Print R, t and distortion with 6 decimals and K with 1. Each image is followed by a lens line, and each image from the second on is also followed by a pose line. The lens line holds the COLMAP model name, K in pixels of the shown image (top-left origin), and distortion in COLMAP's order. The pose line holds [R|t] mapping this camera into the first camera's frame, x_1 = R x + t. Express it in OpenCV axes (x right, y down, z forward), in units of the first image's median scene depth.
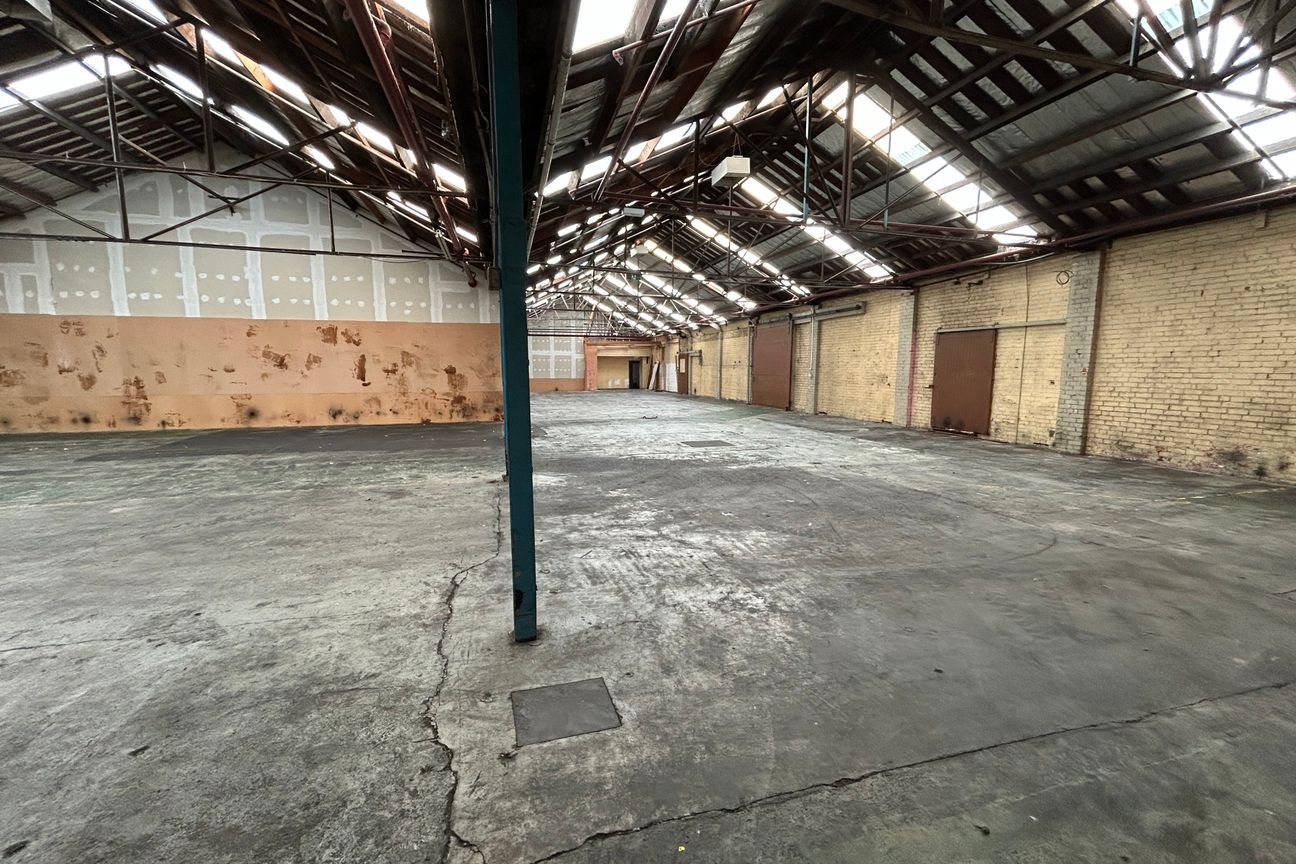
lens RADIAL K [[526.4, 0, 648.0], [0, 526.4, 432.0], [0, 0, 1]] dist [-0.000271, 0.000274]
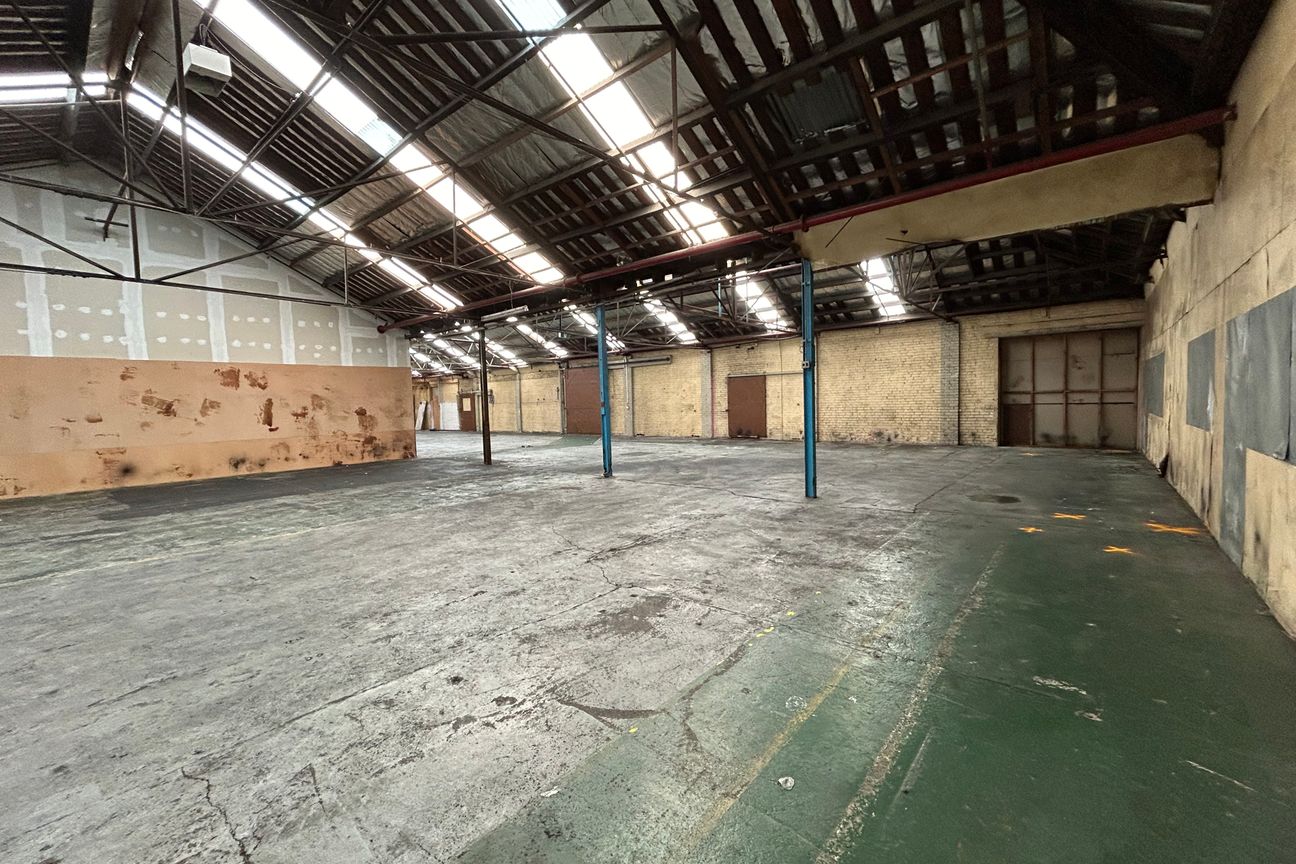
lens RADIAL K [[526.4, 0, 648.0], [0, 526.4, 432.0], [0, 0, 1]] dist [-0.000271, 0.000274]
pose [[0.826145, -0.056952, 0.560572, -0.521172], [0.097617, 0.994301, -0.042845, 0.021207], [-0.554938, 0.090118, 0.826996, -0.163965]]
